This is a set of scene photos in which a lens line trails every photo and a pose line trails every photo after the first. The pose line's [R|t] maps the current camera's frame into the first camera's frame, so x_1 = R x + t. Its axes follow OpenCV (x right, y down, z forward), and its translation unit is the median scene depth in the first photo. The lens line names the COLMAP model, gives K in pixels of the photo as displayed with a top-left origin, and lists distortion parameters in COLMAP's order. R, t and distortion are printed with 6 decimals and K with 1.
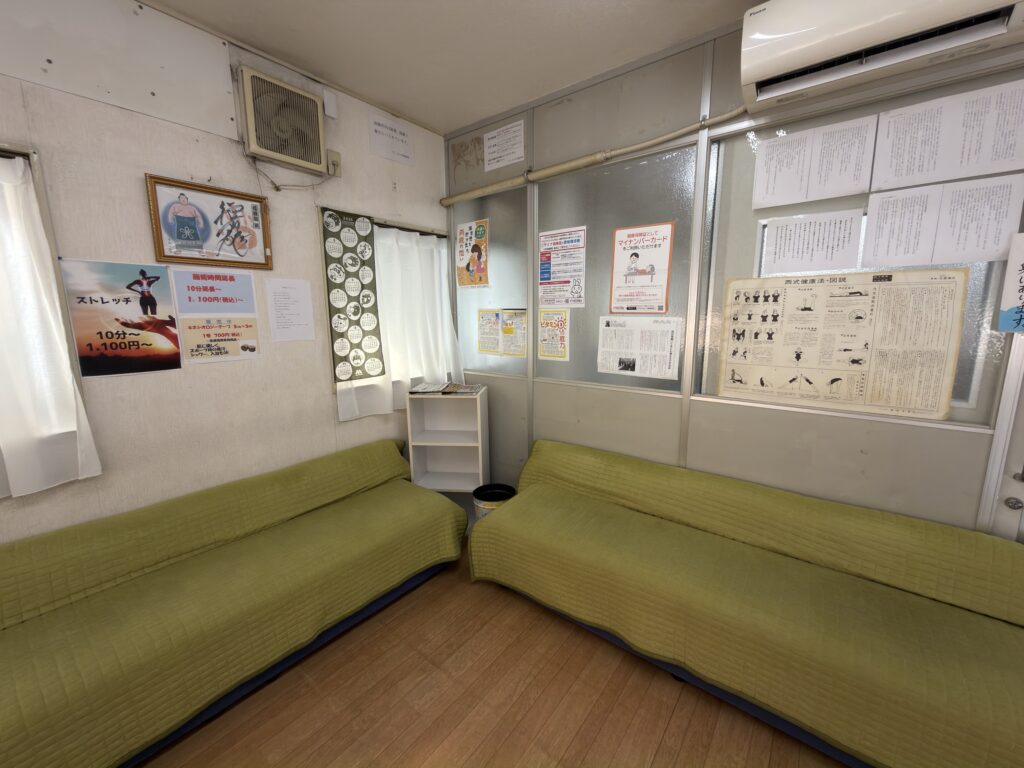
lens RADIAL K [[409.5, 0, 512.0], [0, 409.5, 384.0], [0, 0, 1]] dist [0.000654, 0.000355]
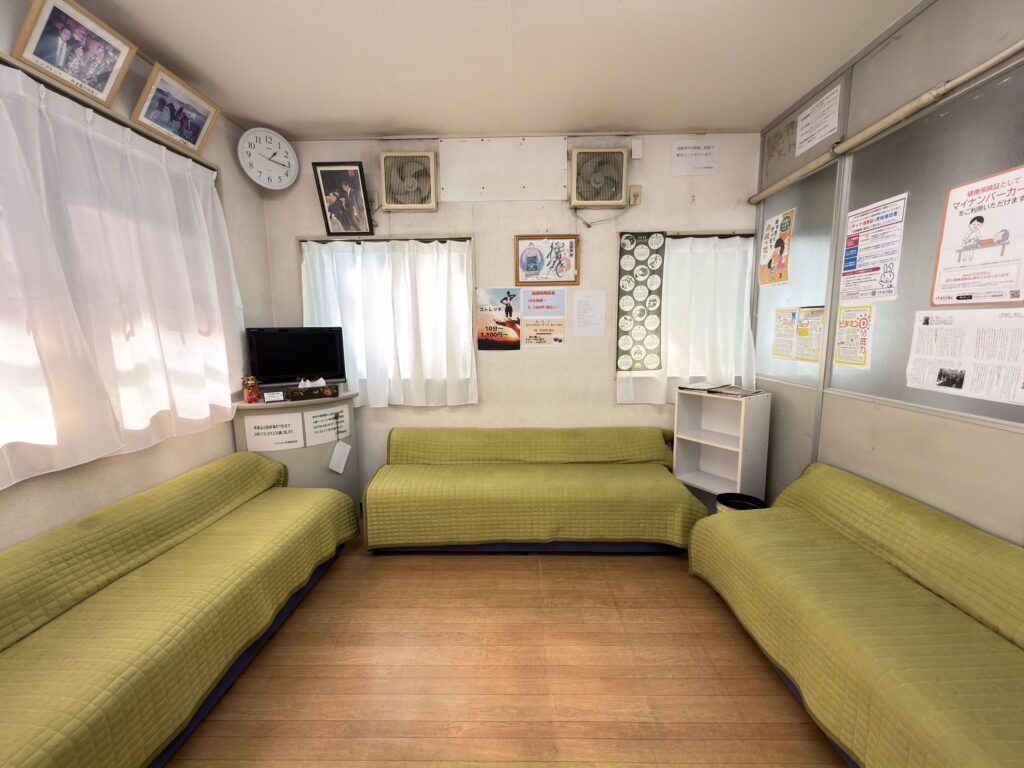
lens RADIAL K [[409.5, 0, 512.0], [0, 409.5, 384.0], [0, 0, 1]] dist [0.000654, 0.000355]
pose [[0.607135, 0.108375, -0.787174, 0.364690], [-0.128076, 0.991049, 0.037661, 0.029984], [0.784209, 0.077953, 0.615581, -0.013645]]
